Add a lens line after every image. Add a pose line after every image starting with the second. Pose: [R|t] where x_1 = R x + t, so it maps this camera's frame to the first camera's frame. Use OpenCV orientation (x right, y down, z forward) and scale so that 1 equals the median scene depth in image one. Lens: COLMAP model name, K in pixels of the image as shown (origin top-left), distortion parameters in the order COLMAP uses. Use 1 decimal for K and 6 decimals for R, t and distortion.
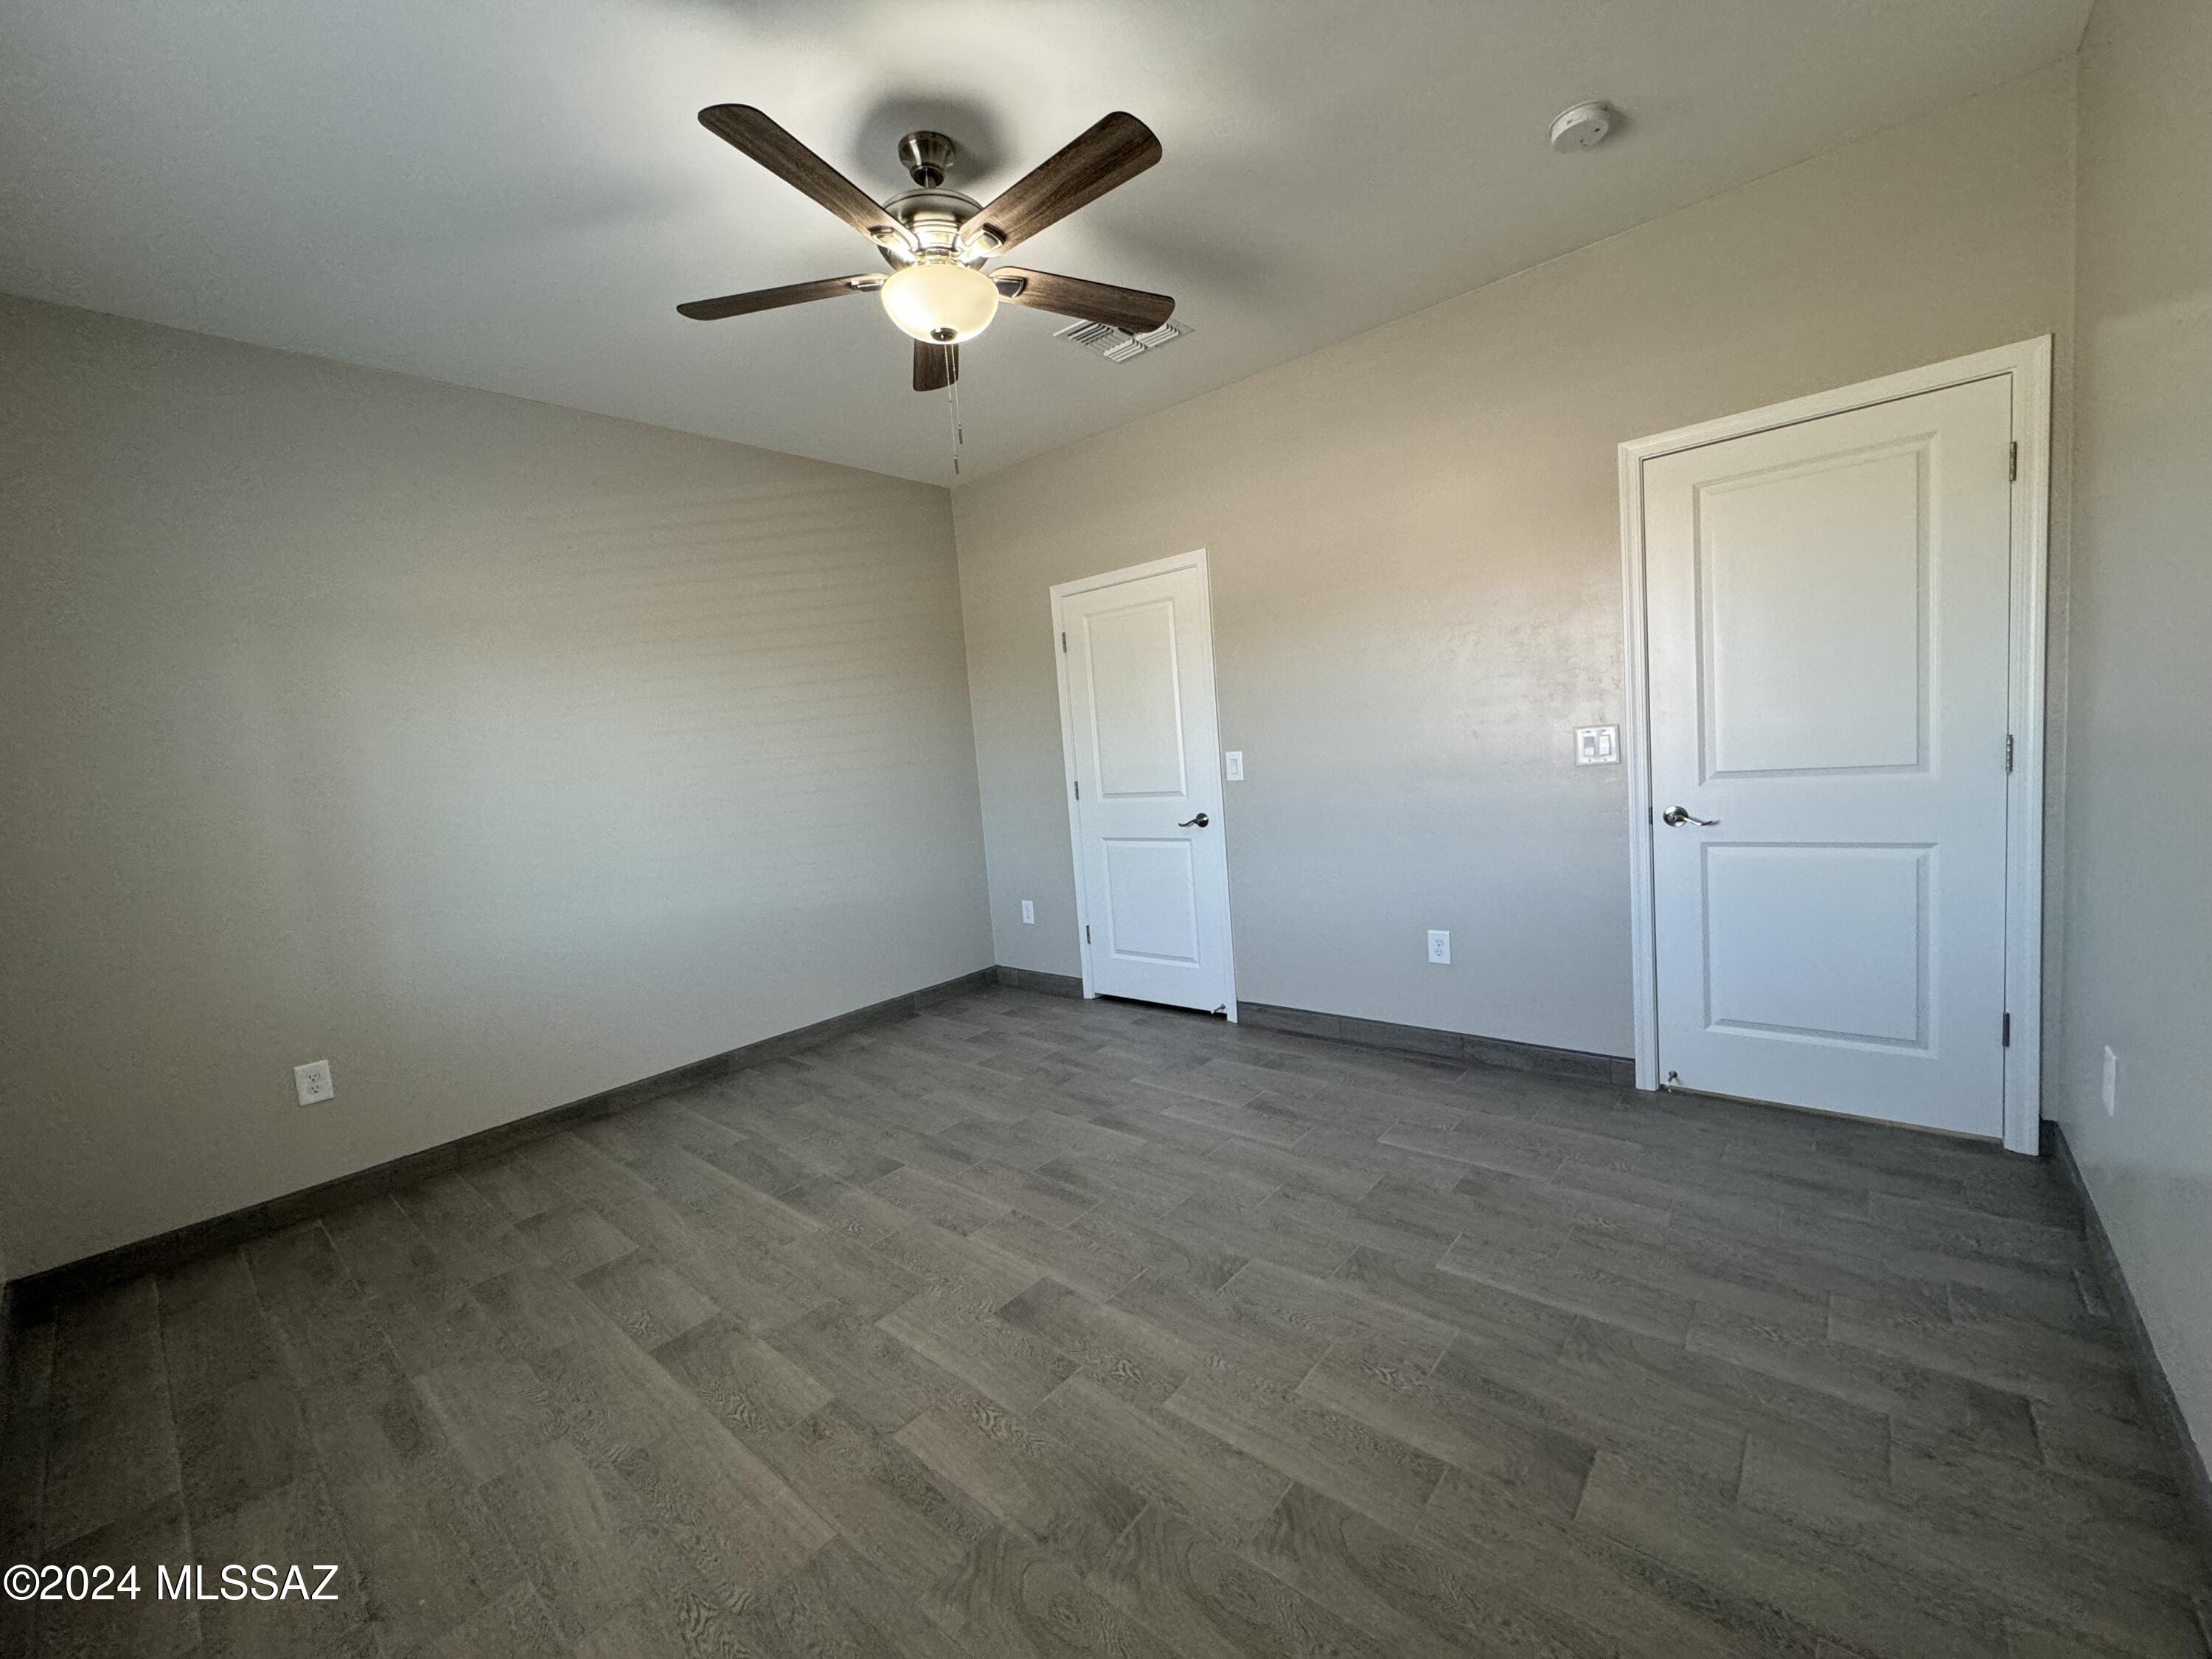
lens RADIAL K [[884.1, 0, 1105.7], [0, 884.1, 825.3], [0, 0, 1]] dist [-0.001887, 0.000215]
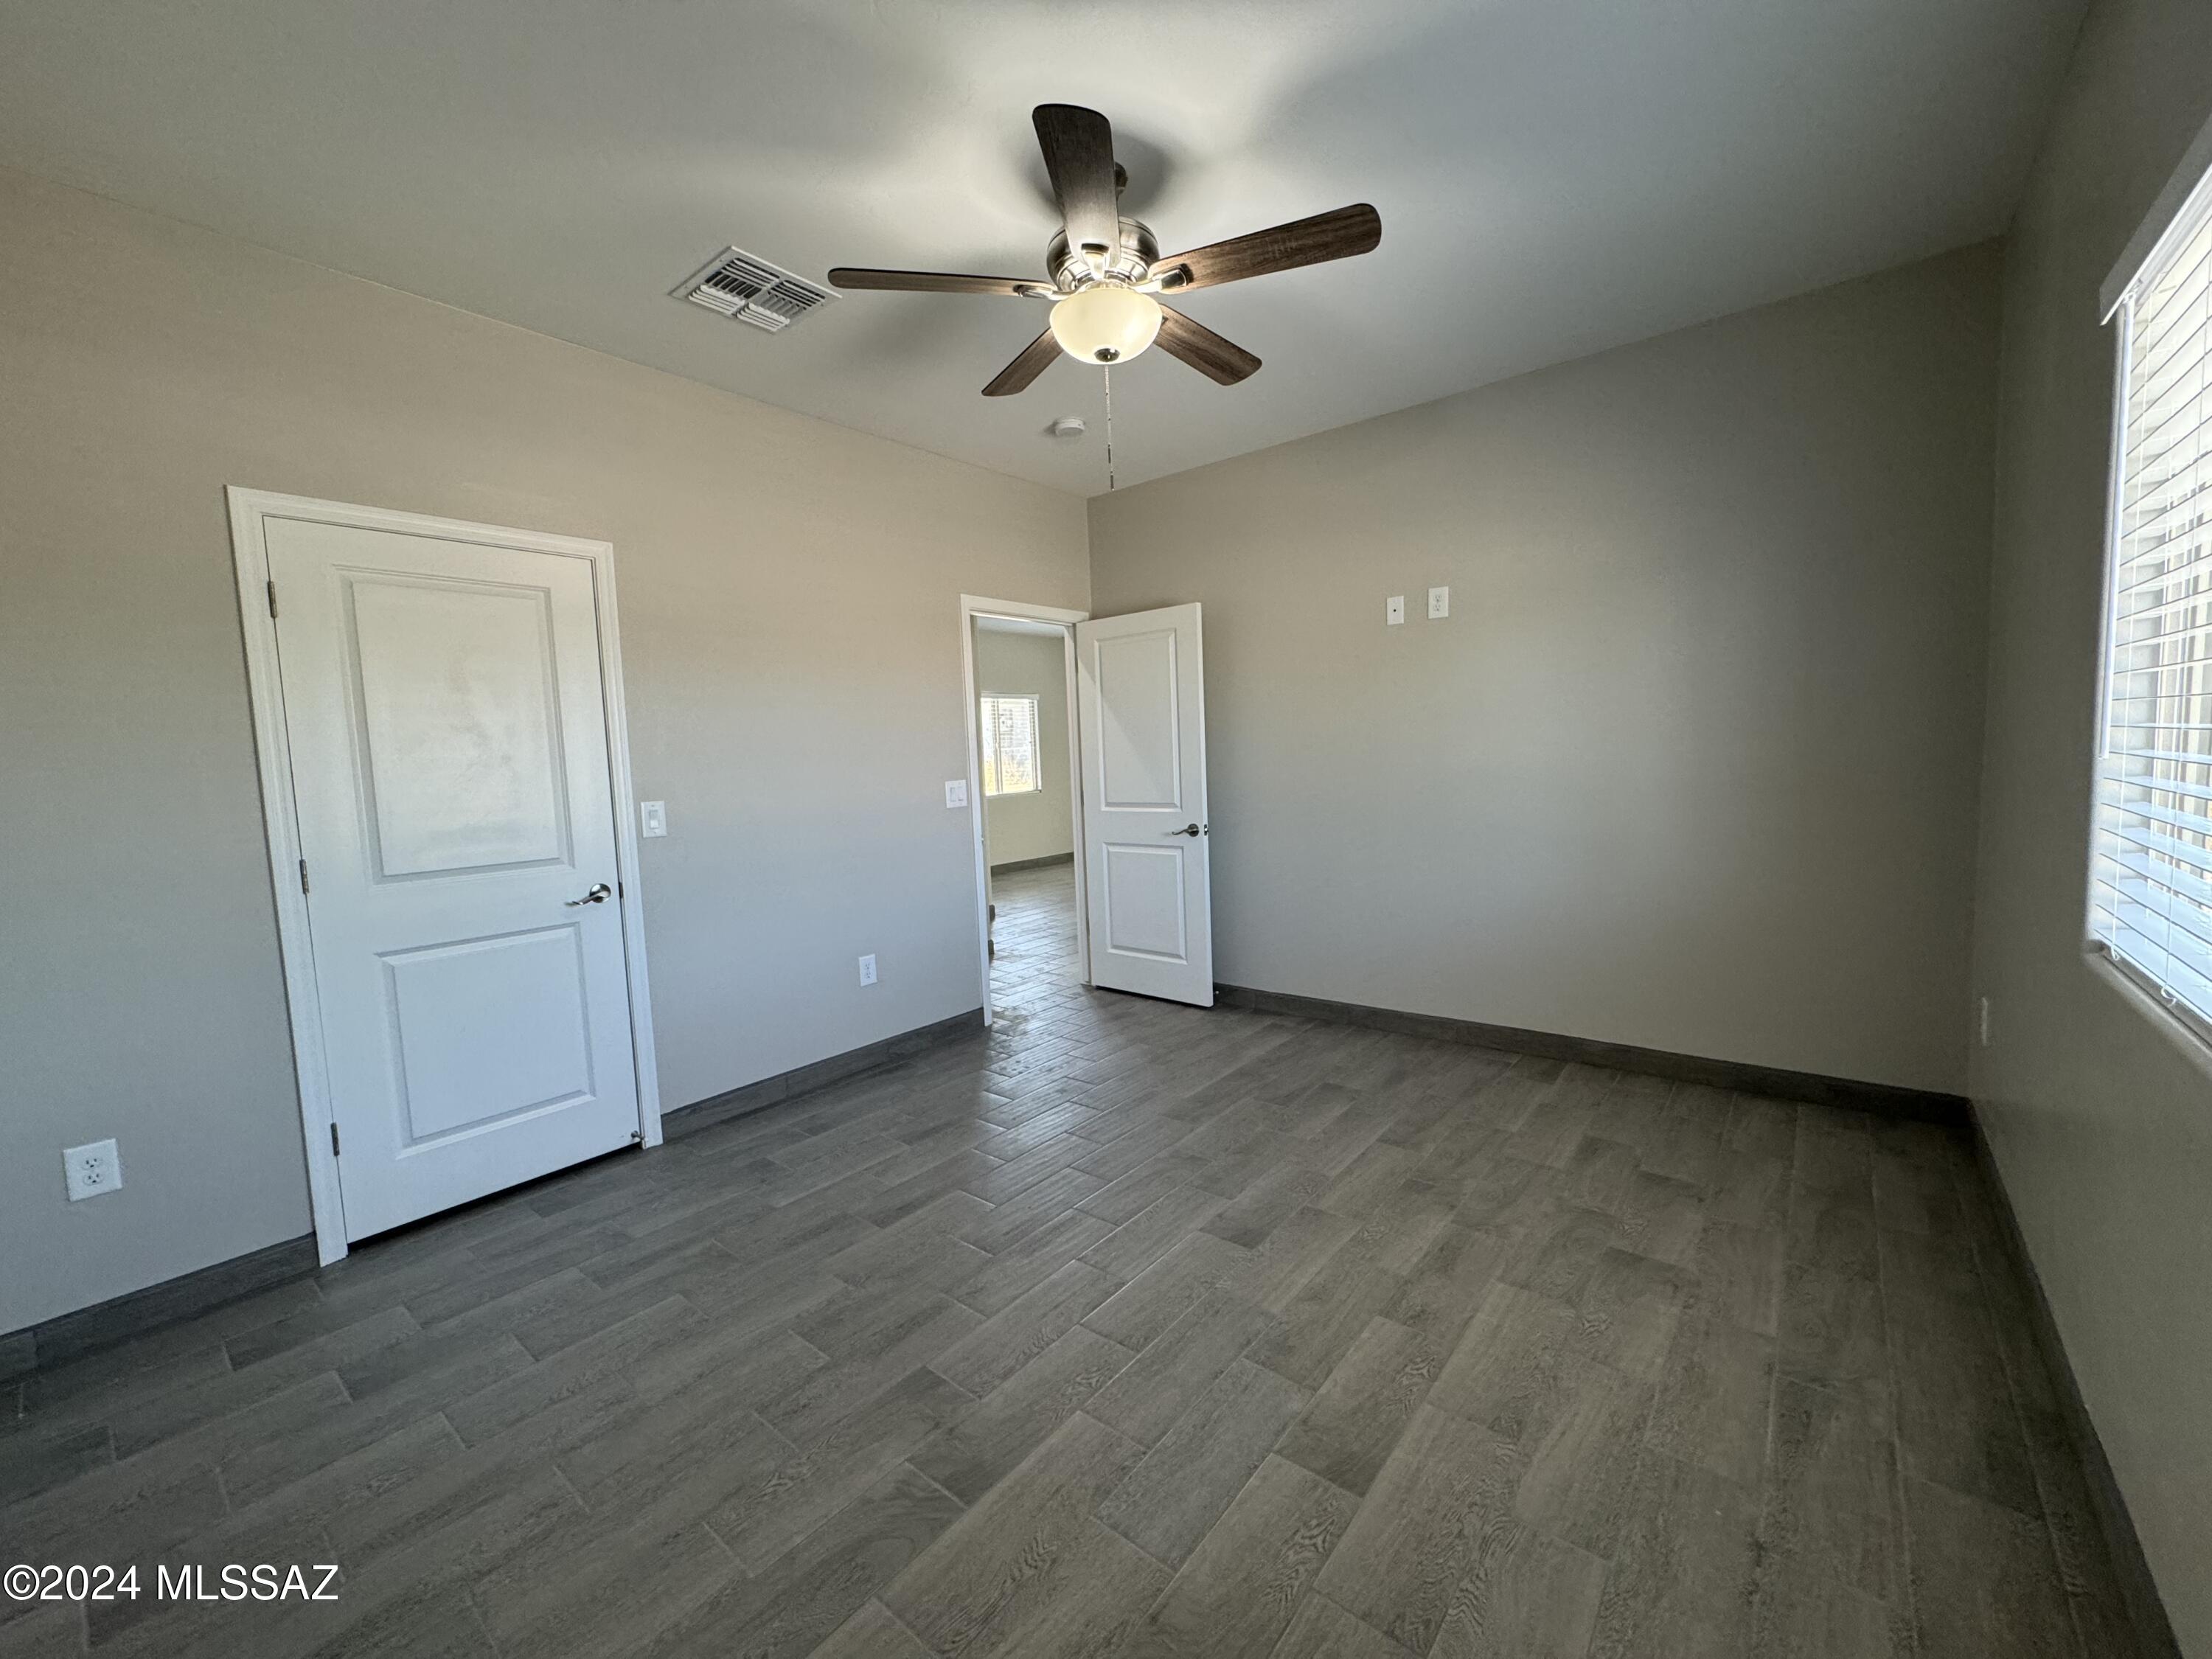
lens RADIAL K [[872.1, 0, 1106.8], [0, 872.1, 827.3], [0, 0, 1]] dist [0.000606, 0.000192]
pose [[-0.015808, -0.002262, 0.999872, -0.851310], [0.131415, 0.991318, 0.004320, -0.011010], [-0.991201, 0.131466, -0.015374, 0.771787]]
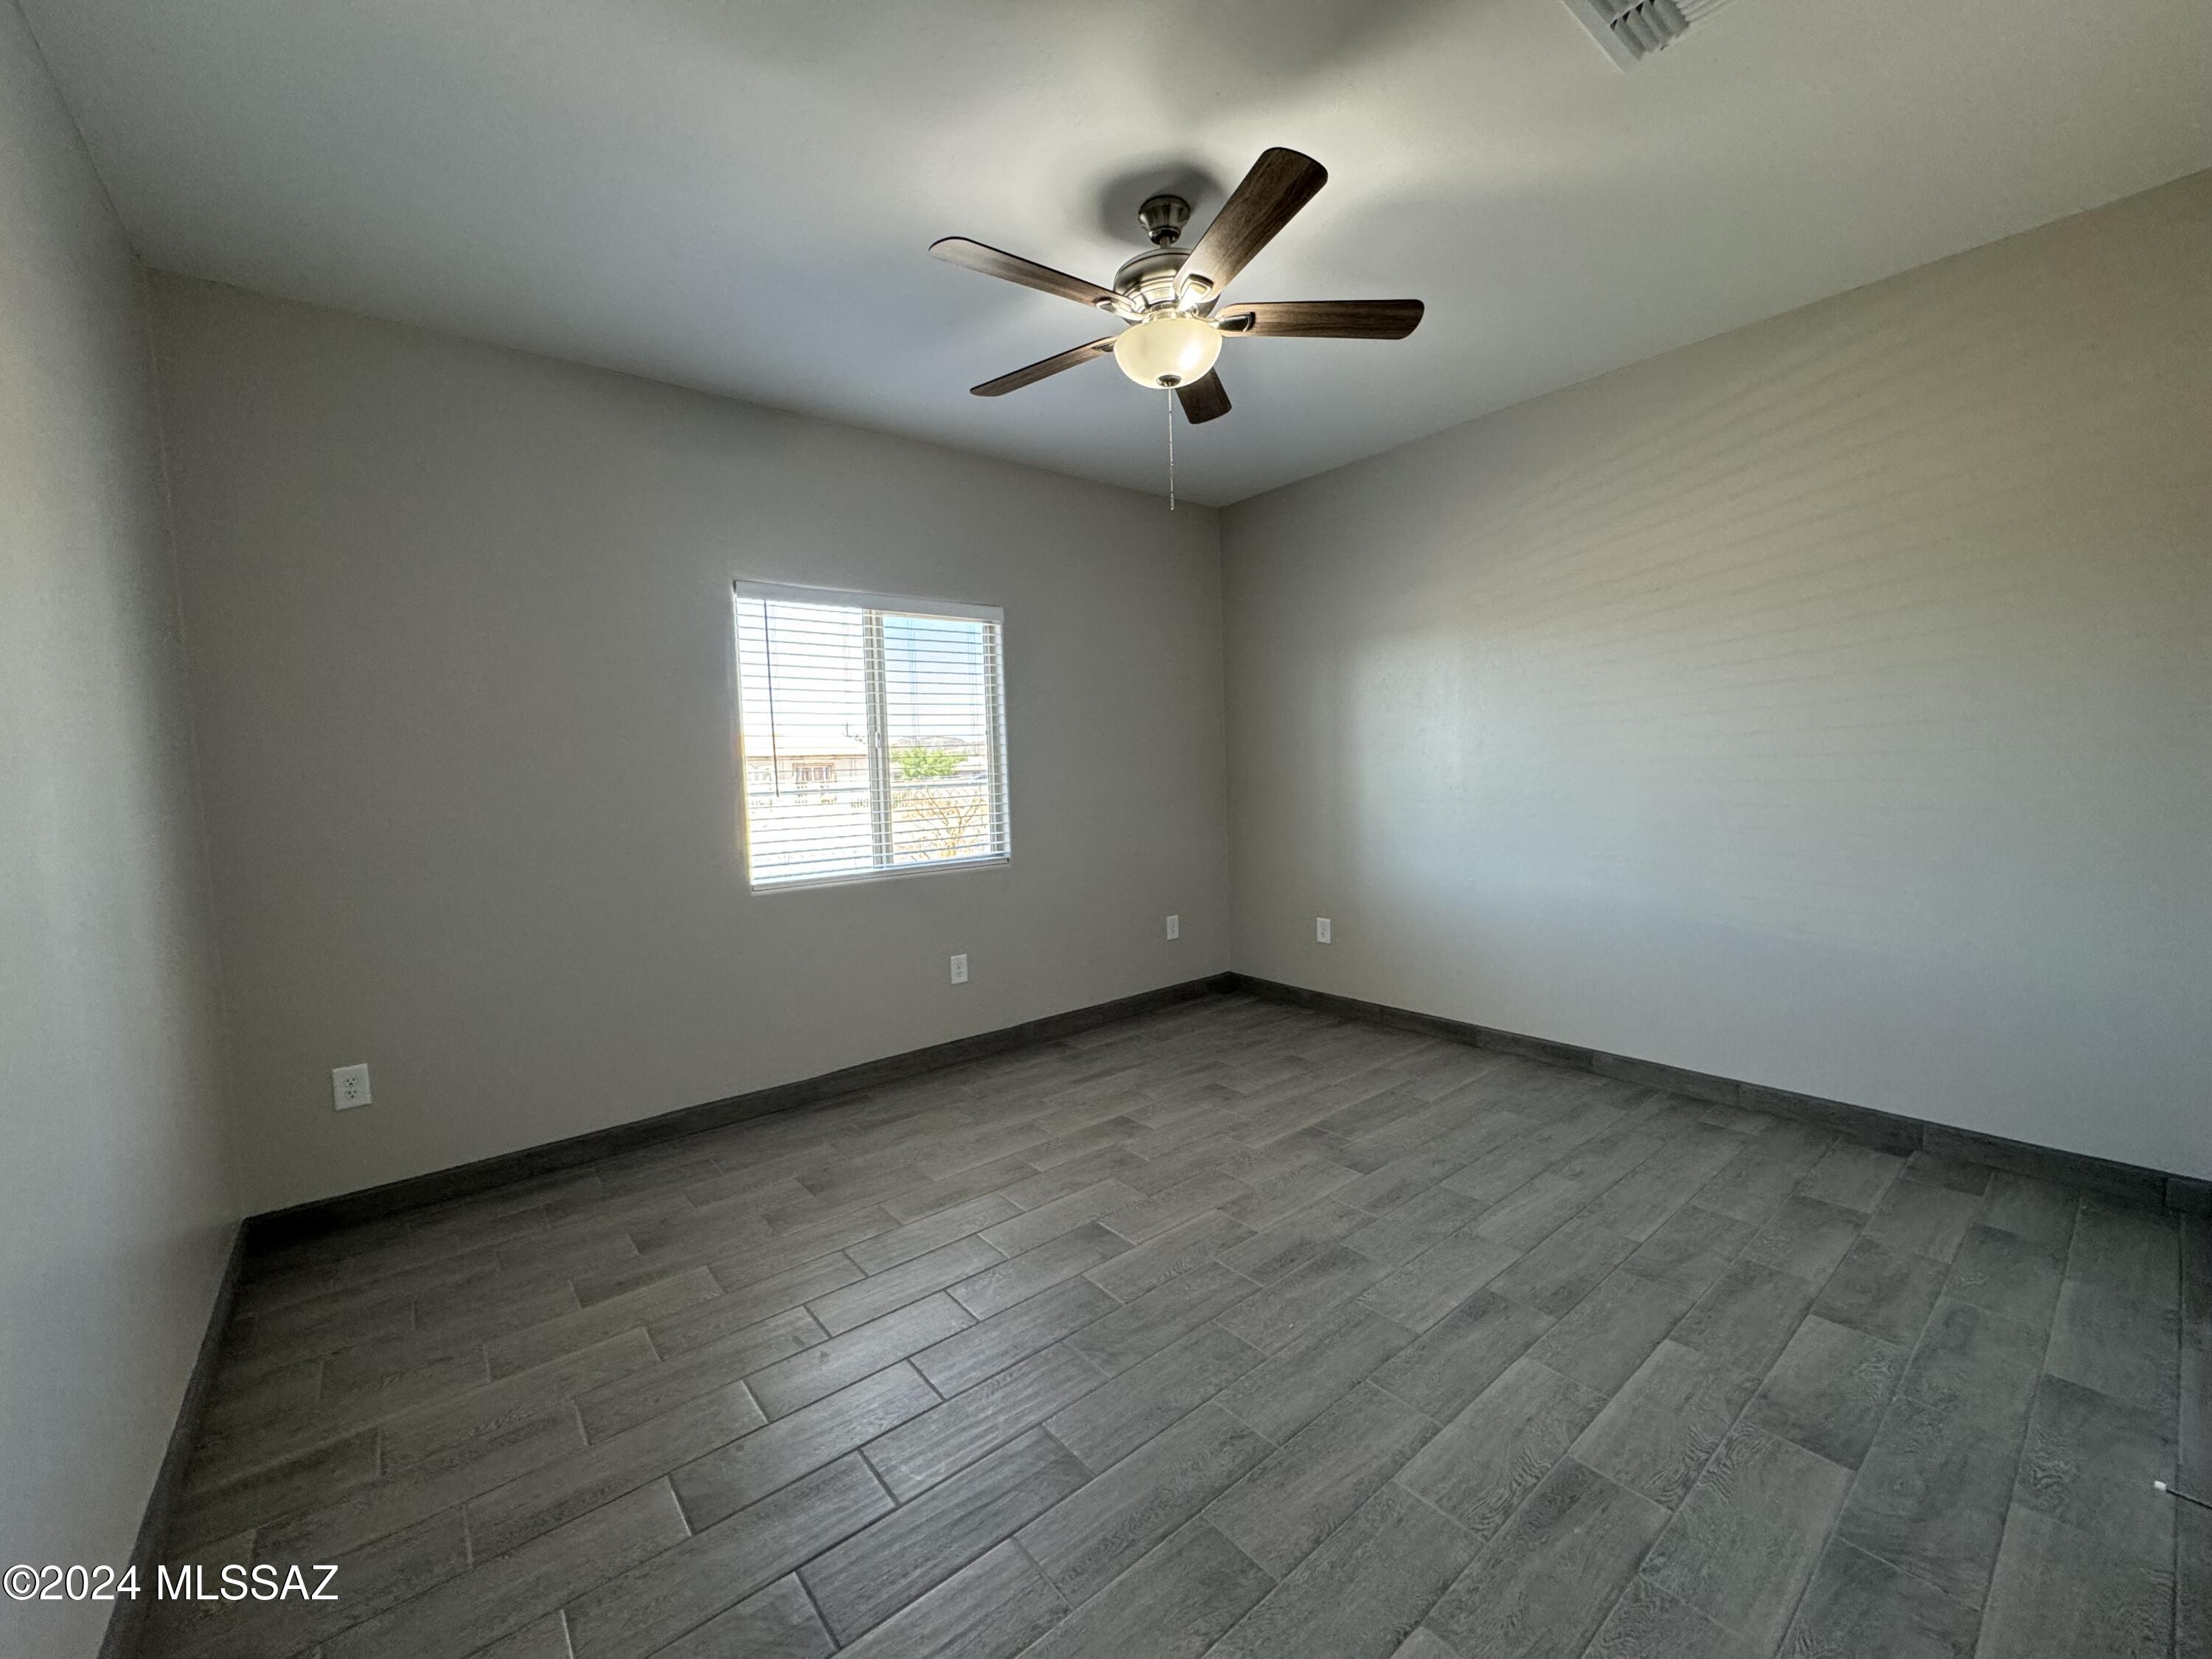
lens RADIAL K [[897.0, 0, 1106.0], [0, 897.0, 829.5], [0, 0, 1]] dist [-0.001580, -0.000195]
pose [[-0.179247, 0.156402, -0.971292, 0.688996], [-0.037417, 0.985484, 0.165593, -0.137755], [0.983092, 0.066024, -0.170793, 0.815658]]
